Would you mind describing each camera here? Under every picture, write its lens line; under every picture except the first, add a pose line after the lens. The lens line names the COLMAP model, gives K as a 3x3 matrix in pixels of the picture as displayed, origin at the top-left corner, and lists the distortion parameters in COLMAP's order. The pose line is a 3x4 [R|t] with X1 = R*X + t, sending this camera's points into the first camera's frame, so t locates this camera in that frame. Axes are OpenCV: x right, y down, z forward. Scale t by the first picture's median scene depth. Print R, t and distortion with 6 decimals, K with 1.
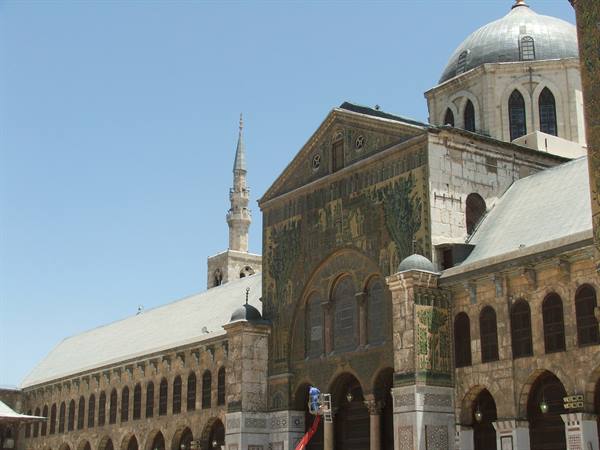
lens RADIAL K [[1048.1, 0, 299.9], [0, 1048.1, 225.1], [0, 0, 1]] dist [0.023067, 0.000000]
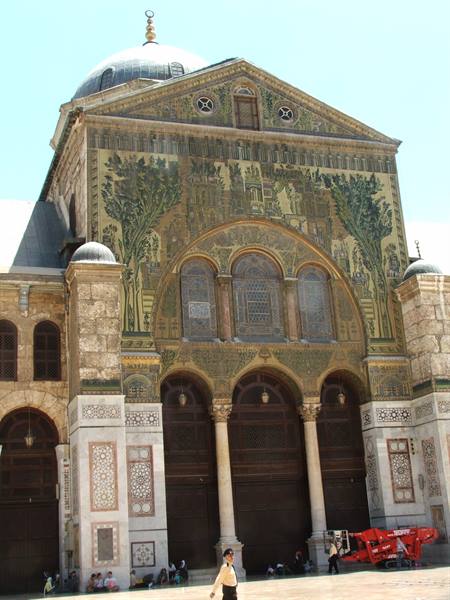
lens RADIAL K [[827.0, 0, 224.8], [0, 827.0, 299.5], [0, 0, 1]] dist [-0.086981, 0.000000]
pose [[0.302035, 0.256271, 0.918205, -0.565662], [-0.195725, 0.959340, -0.203370, 0.226614], [-0.932988, -0.118290, 0.339913, 0.817649]]
